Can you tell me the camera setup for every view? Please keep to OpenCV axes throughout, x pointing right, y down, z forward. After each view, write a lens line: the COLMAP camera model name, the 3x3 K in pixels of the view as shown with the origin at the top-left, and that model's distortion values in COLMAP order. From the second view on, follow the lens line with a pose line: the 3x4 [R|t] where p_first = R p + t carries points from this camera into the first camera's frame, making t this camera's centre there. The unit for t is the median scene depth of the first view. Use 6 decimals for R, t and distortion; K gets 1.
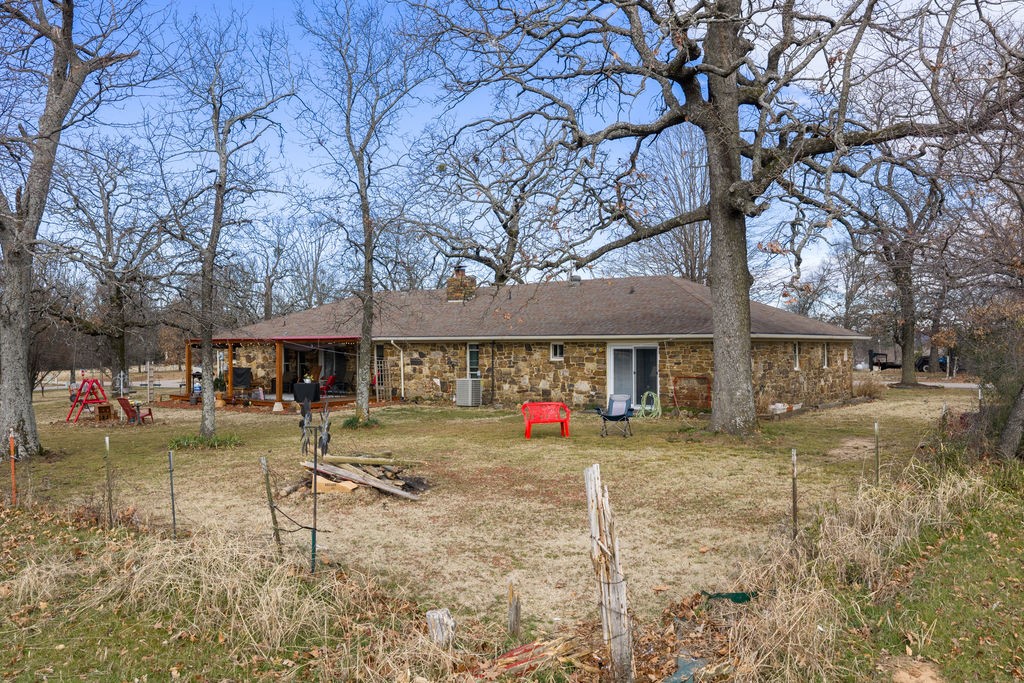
lens RADIAL K [[841.0, 0, 516.8], [0, 841.0, 340.7], [0, 0, 1]] dist [0.000537, -0.010860]
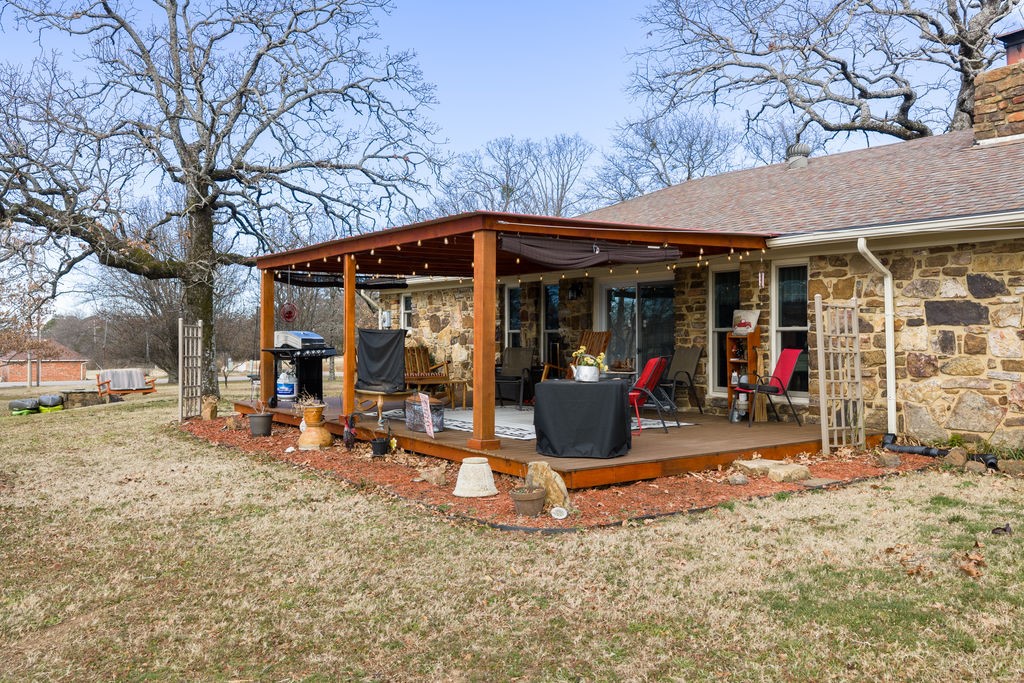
lens RADIAL K [[841.0, 0, 512.1], [0, 841.0, 339.2], [0, 0, 1]] dist [0.000537, -0.010860]
pose [[0.962293, 0.006710, -0.271932, -0.184675], [-0.005889, 0.999975, 0.003837, 0.033735], [0.271951, -0.002091, 0.962309, 0.684021]]
